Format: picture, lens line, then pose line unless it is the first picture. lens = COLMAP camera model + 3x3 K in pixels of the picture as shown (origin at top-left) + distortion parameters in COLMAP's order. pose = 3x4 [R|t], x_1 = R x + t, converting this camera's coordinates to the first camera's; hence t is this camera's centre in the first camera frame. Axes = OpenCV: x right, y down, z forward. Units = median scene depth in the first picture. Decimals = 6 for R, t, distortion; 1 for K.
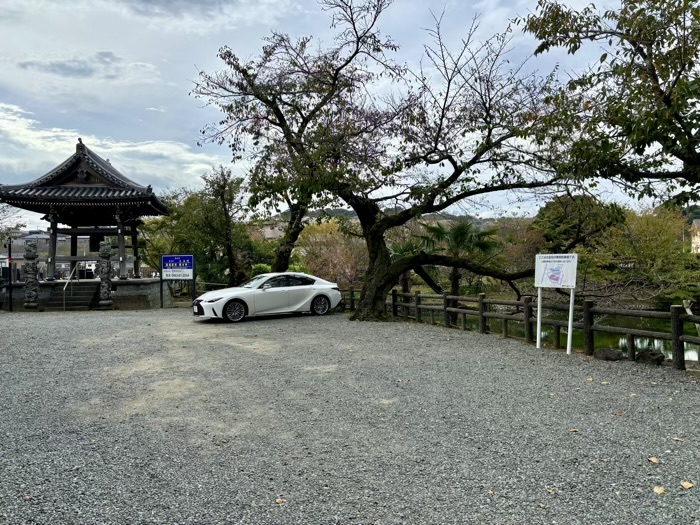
lens RADIAL K [[521.2, 0, 350.0], [0, 521.2, 262.5], [0, 0, 1]] dist [0.089157, -0.099987]
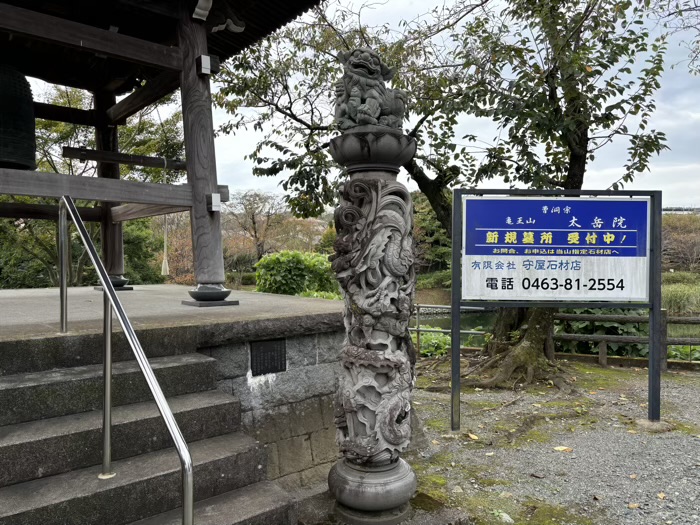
lens RADIAL K [[521.2, 0, 350.0], [0, 521.2, 262.5], [0, 0, 1]] dist [0.089157, -0.099987]
pose [[0.856875, 0.013127, 0.515356, -0.518650], [-0.018356, 0.999819, 0.005053, 0.015455], [-0.515197, -0.013789, 0.856961, 0.840348]]
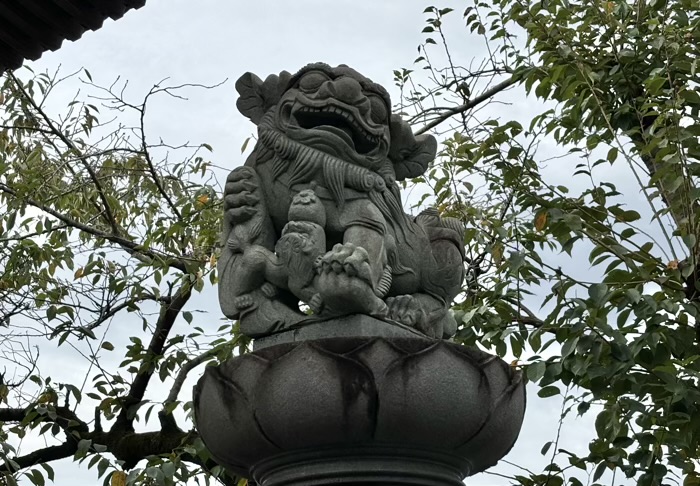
lens RADIAL K [[1580.1, 0, 350.0], [0, 1580.1, 243.0], [0, 0, 1]] dist [0.095657, 0.334815]
pose [[0.767554, 0.226205, 0.599743, -0.496535], [-0.004319, 0.937464, -0.348055, 0.009274], [-0.640970, 0.264561, 0.720531, 0.963361]]
